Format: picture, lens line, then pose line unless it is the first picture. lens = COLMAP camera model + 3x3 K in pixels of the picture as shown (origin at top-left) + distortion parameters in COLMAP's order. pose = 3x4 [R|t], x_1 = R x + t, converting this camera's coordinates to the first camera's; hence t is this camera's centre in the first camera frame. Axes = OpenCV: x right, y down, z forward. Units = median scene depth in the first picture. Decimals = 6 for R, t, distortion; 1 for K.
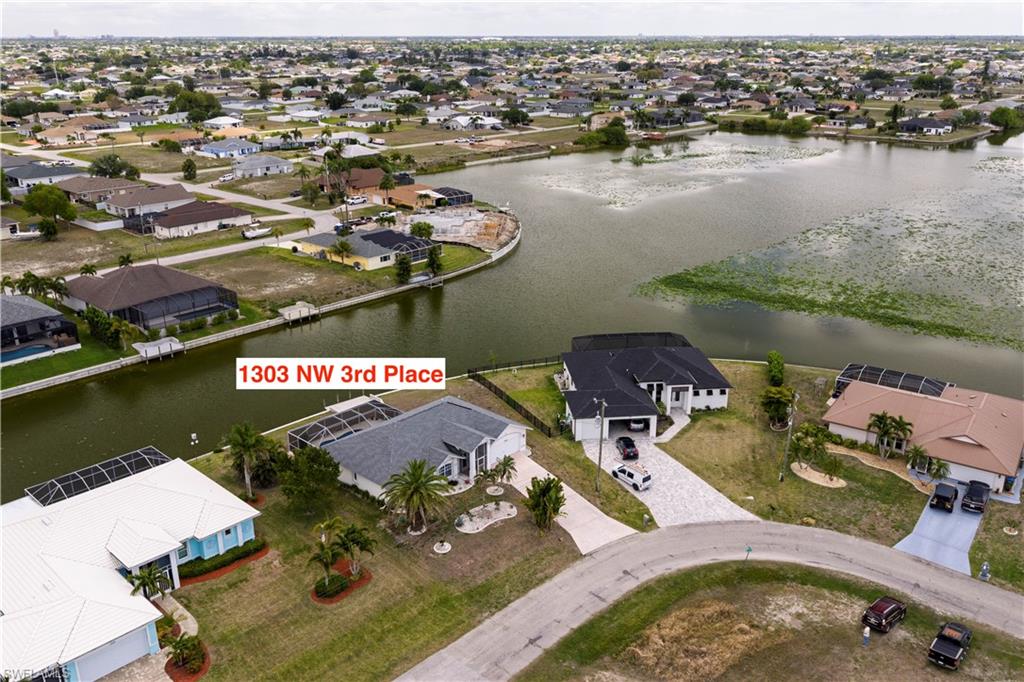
lens RADIAL K [[848.0, 0, 513.8], [0, 848.0, 339.1], [0, 0, 1]] dist [0.015000, -0.021402]
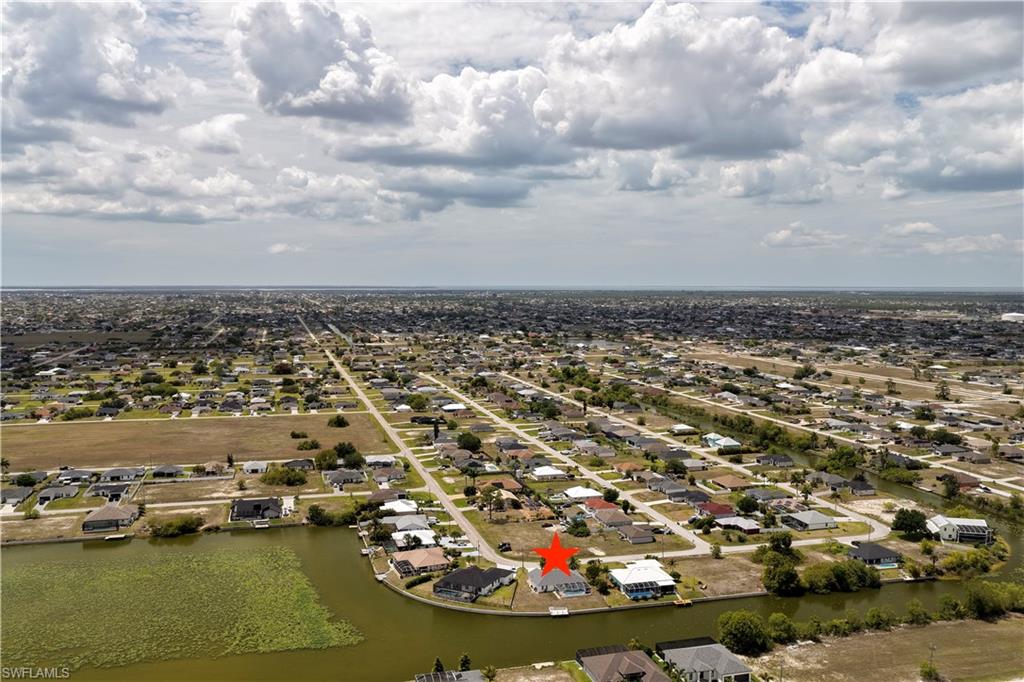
lens RADIAL K [[848.0, 0, 513.8], [0, 848.0, 339.1], [0, 0, 1]] dist [0.015000, -0.021402]
pose [[-0.845809, -0.033679, 0.532422, -1.216378], [0.180927, 0.920751, 0.345663, -1.381276], [-0.501870, 0.388694, -0.772686, 2.326938]]
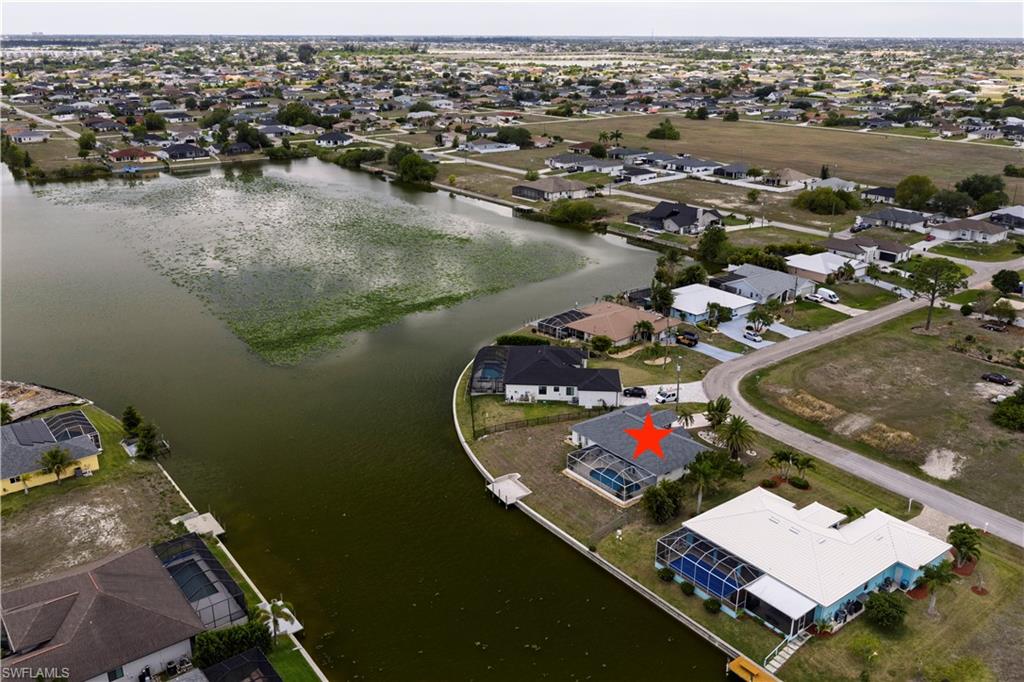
lens RADIAL K [[848.0, 0, 513.8], [0, 848.0, 339.1], [0, 0, 1]] dist [0.015000, -0.021402]
pose [[0.167075, -0.330330, 0.928961, -0.961544], [0.328912, 0.906903, 0.263332, -0.326516], [-0.929464, 0.261550, 0.260170, 0.539039]]
